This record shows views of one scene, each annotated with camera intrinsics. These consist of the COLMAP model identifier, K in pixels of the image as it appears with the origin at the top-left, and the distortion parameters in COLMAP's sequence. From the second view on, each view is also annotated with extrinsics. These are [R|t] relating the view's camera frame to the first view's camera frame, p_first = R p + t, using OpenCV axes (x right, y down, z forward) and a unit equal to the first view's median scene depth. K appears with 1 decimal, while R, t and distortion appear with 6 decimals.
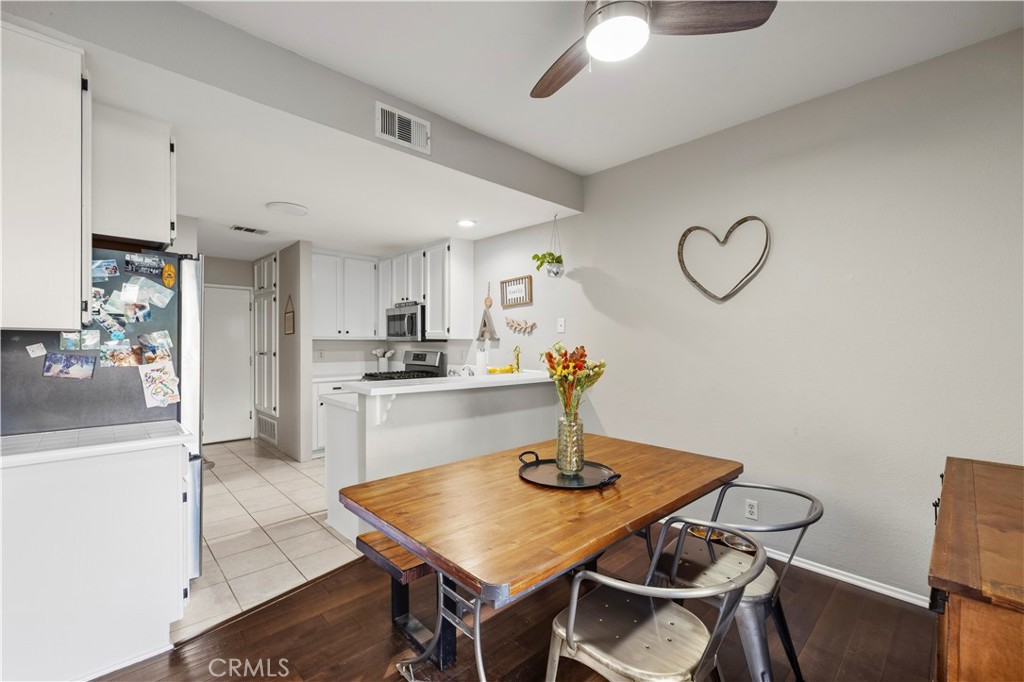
lens RADIAL K [[431.8, 0, 511.4], [0, 431.8, 348.2], [0, 0, 1]] dist [0.000280, -0.000057]
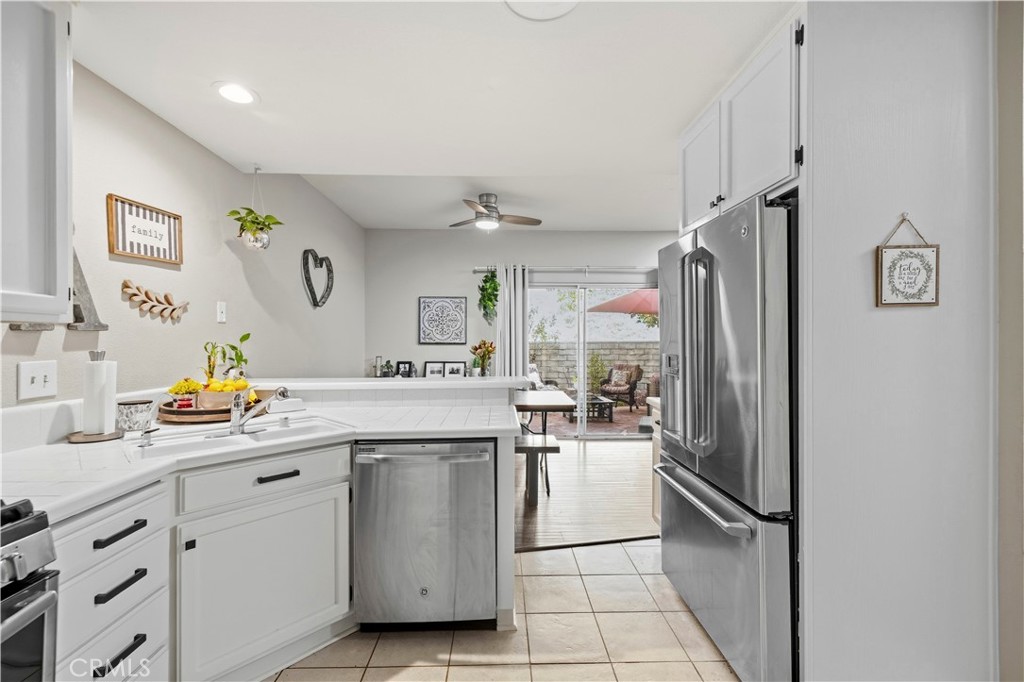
lens RADIAL K [[431.8, 0, 507.6], [0, 431.8, 336.7], [0, 0, 1]] dist [0.000280, -0.000057]
pose [[-0.735828, 0.000744, 0.677168, -0.567086], [0.005285, 0.999975, 0.004644, -0.011496], [-0.677148, 0.006996, -0.735814, 0.984198]]
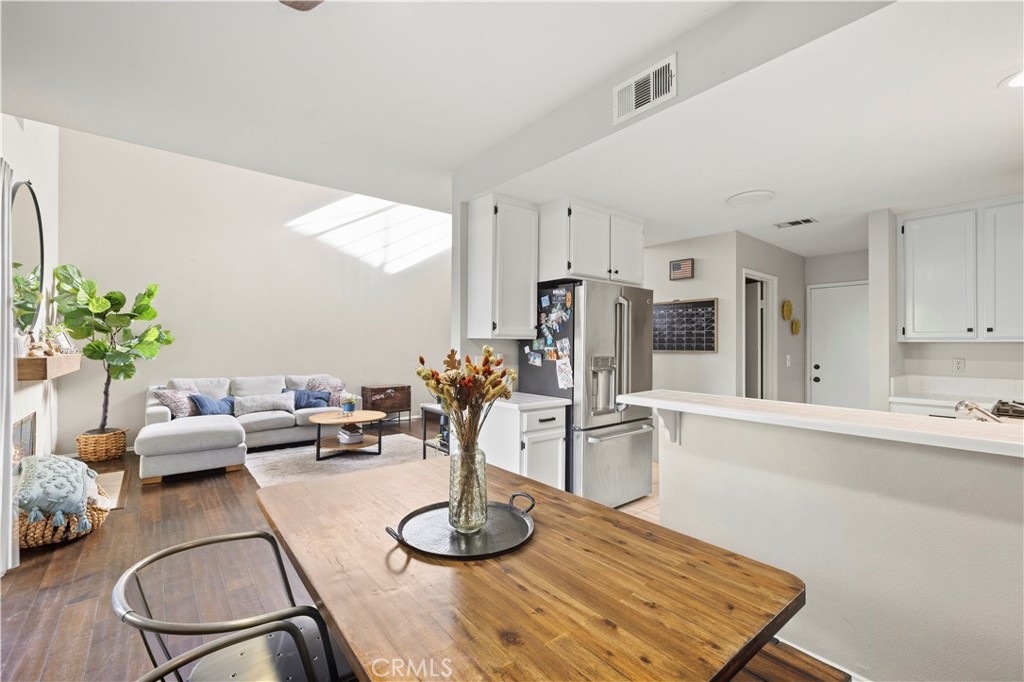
lens RADIAL K [[431.8, 0, 502.6], [0, 431.8, 340.6], [0, 0, 1]] dist [0.000280, -0.000057]
pose [[-0.093583, -0.012012, -0.995539, 0.323401], [-0.017096, 0.999799, -0.010457, -0.005018], [0.995465, 0.016041, -0.093770, 0.435127]]
